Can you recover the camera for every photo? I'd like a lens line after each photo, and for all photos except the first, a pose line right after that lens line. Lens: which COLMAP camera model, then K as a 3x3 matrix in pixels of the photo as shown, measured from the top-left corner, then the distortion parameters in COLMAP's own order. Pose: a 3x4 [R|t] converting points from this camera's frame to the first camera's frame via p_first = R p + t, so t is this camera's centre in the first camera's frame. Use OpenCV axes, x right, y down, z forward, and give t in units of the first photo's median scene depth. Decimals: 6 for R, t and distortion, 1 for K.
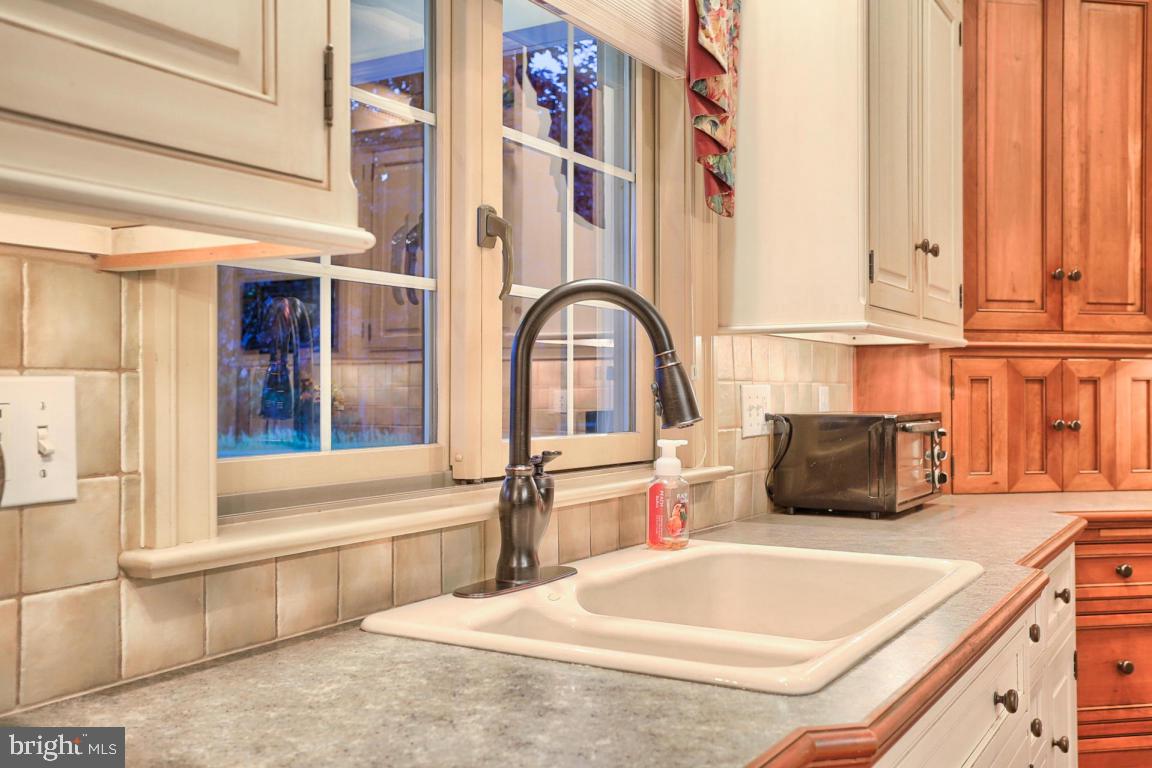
lens RADIAL K [[1103.1, 0, 576.0], [0, 1103.1, 384.0], [0, 0, 1]] dist [0.059014, 0.000219]
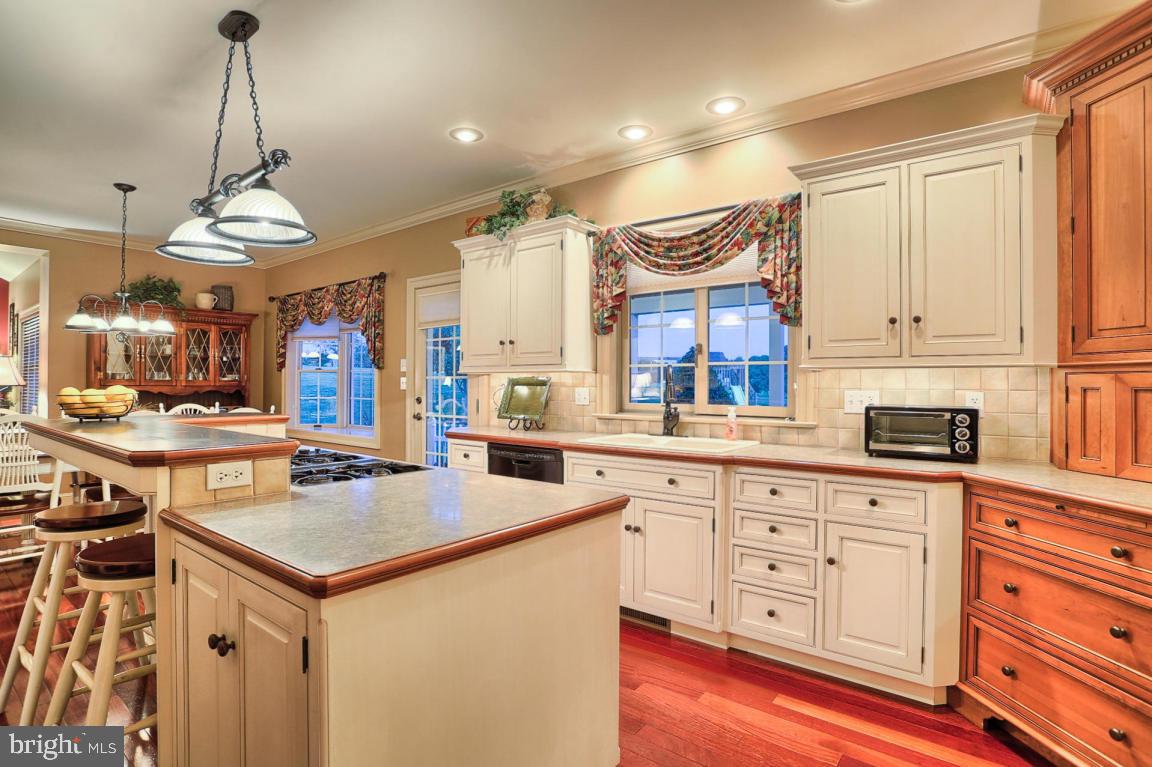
lens RADIAL K [[611.7, 0, 576.0], [0, 611.7, 383.5], [0, 0, 1]] dist [-0.038533, 0.015898]
pose [[-0.140117, -0.002126, -0.990133, 1.271797], [0.001737, 0.999996, -0.002393, -0.011363], [0.990133, -0.002055, -0.140113, 0.521919]]
